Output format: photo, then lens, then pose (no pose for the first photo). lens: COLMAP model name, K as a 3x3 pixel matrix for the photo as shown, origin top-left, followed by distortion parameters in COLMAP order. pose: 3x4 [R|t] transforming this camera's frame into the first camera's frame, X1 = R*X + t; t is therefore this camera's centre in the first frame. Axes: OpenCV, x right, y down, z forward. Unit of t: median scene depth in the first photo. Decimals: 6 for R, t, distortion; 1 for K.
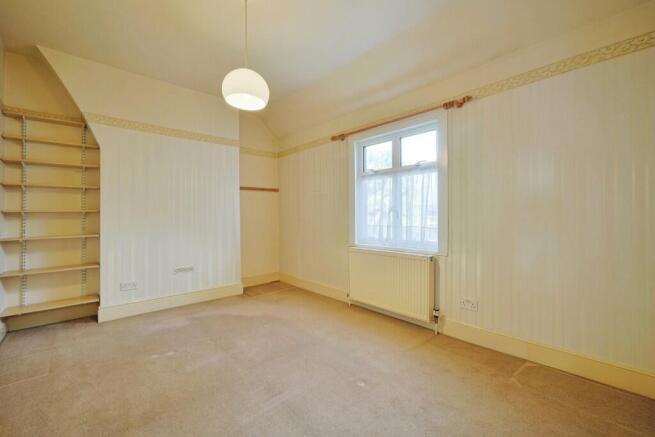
lens RADIAL K [[280.6, 0, 320.5], [0, 280.6, 216.6], [0, 0, 1]] dist [0.008811, -0.001680]
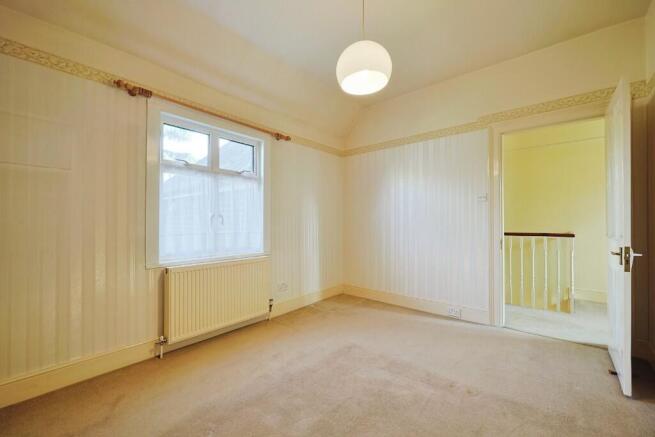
lens RADIAL K [[280.6, 0, 328.8], [0, 280.6, 219.7], [0, 0, 1]] dist [0.008811, -0.001680]
pose [[-0.169534, 0.003850, 0.985517, -0.682844], [-0.009520, 0.999939, -0.005544, -0.008312], [-0.985478, -0.010322, -0.169487, 0.800547]]
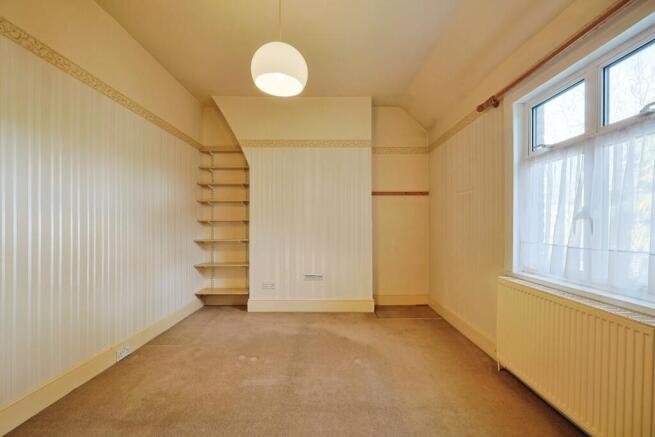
lens RADIAL K [[280.6, 0, 322.6], [0, 280.6, 227.1], [0, 0, 1]] dist [0.008811, -0.001680]
pose [[0.749218, 0.012874, -0.662198, 0.246735], [-0.006266, 0.999904, 0.012350, -0.005856], [0.662294, -0.005103, 0.749227, 0.304376]]
